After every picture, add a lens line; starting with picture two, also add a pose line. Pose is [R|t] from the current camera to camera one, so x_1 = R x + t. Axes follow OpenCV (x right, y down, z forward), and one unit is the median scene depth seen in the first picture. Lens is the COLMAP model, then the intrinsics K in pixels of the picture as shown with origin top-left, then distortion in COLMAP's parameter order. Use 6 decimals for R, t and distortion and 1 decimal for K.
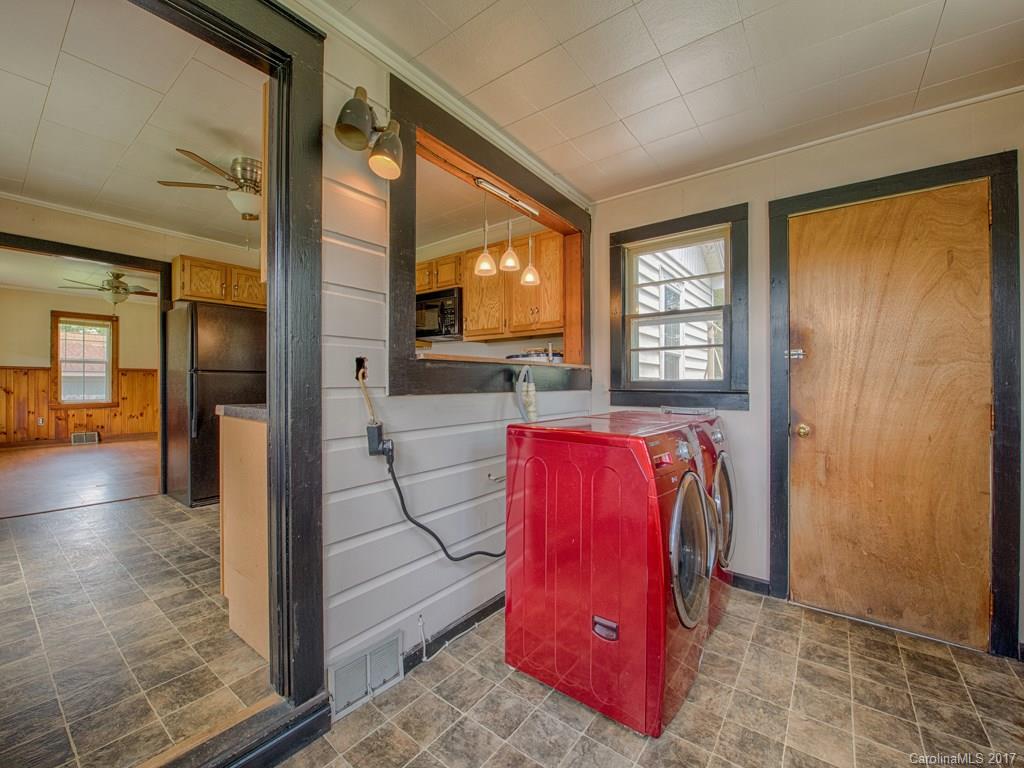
lens RADIAL K [[411.8, 0, 486.7], [0, 411.8, 380.1], [0, 0, 1]] dist [-0.022099, 0.000245]
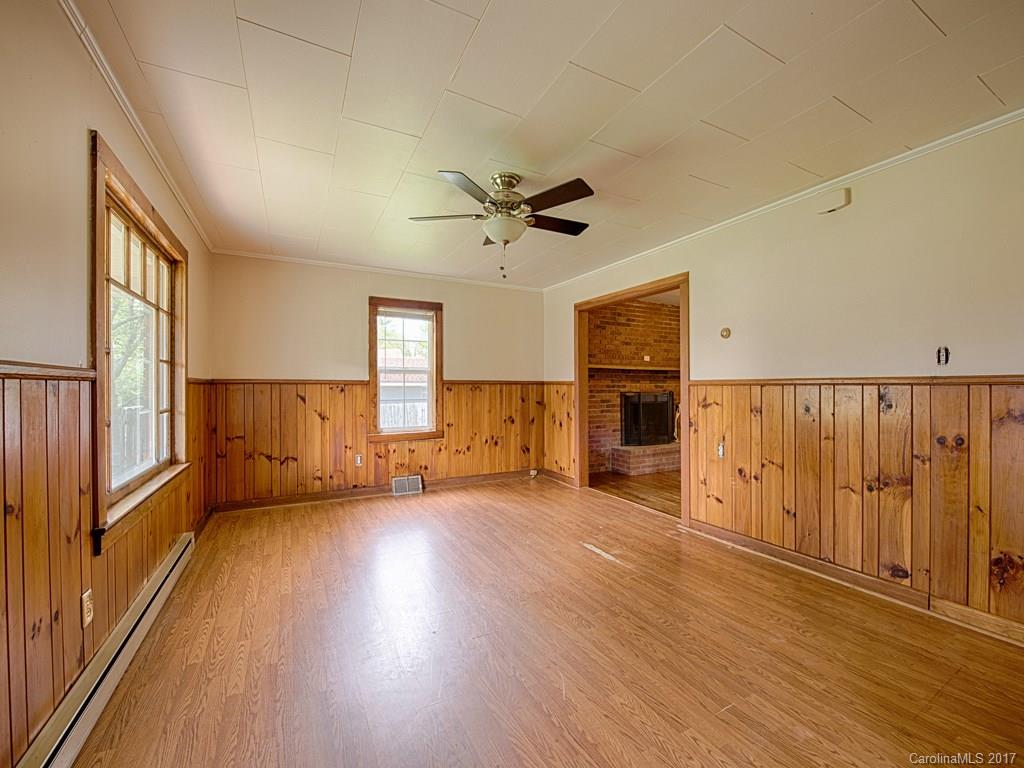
lens RADIAL K [[411.8, 0, 506.1], [0, 411.8, 384.8], [0, 0, 1]] dist [-0.022099, 0.000245]
pose [[0.910399, -0.006443, -0.413682, -0.592959], [0.006321, 0.999979, -0.001664, -0.021906], [0.413684, -0.001100, 0.910420, 0.466890]]
